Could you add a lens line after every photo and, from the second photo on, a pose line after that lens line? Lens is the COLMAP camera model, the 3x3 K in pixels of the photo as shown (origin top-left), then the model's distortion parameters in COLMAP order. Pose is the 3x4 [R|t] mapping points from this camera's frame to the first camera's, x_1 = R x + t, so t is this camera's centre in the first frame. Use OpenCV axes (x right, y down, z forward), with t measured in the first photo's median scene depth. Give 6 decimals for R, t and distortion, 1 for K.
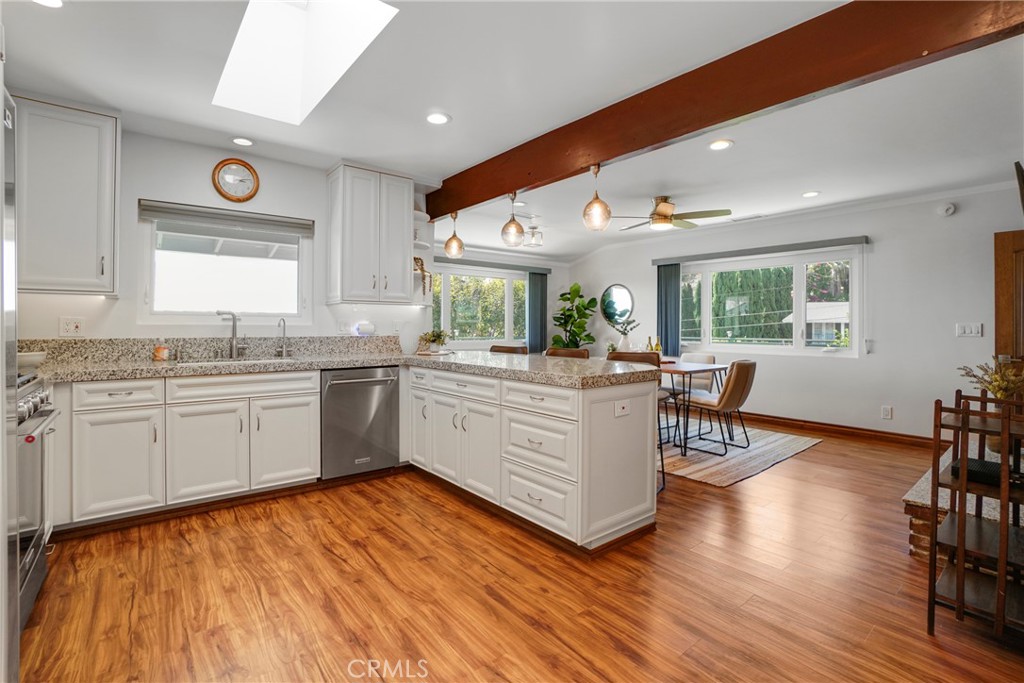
lens RADIAL K [[466.8, 0, 515.9], [0, 466.8, 337.2], [0, 0, 1]] dist [-0.074353, 0.024794]
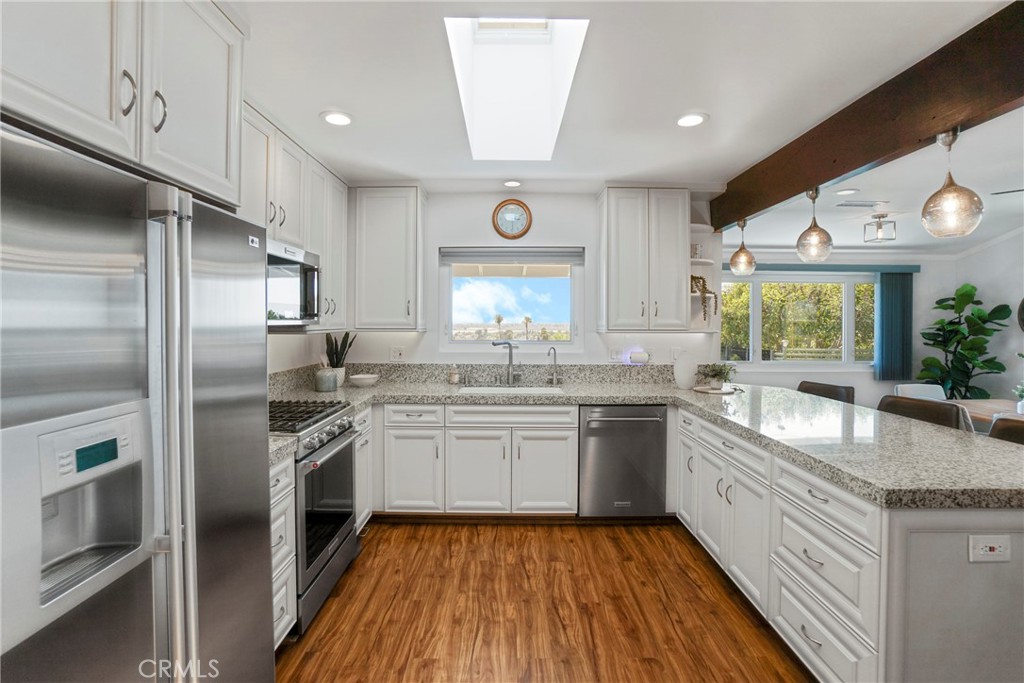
lens RADIAL K [[474.7, 0, 508.0], [0, 474.7, 329.3], [0, 0, 1]] dist [-0.067586, 0.026708]
pose [[0.769022, 0.010638, -0.639134, 0.093231], [-0.019098, 0.999798, -0.006339, -0.076531], [0.638937, 0.017081, 0.769069, 0.131404]]
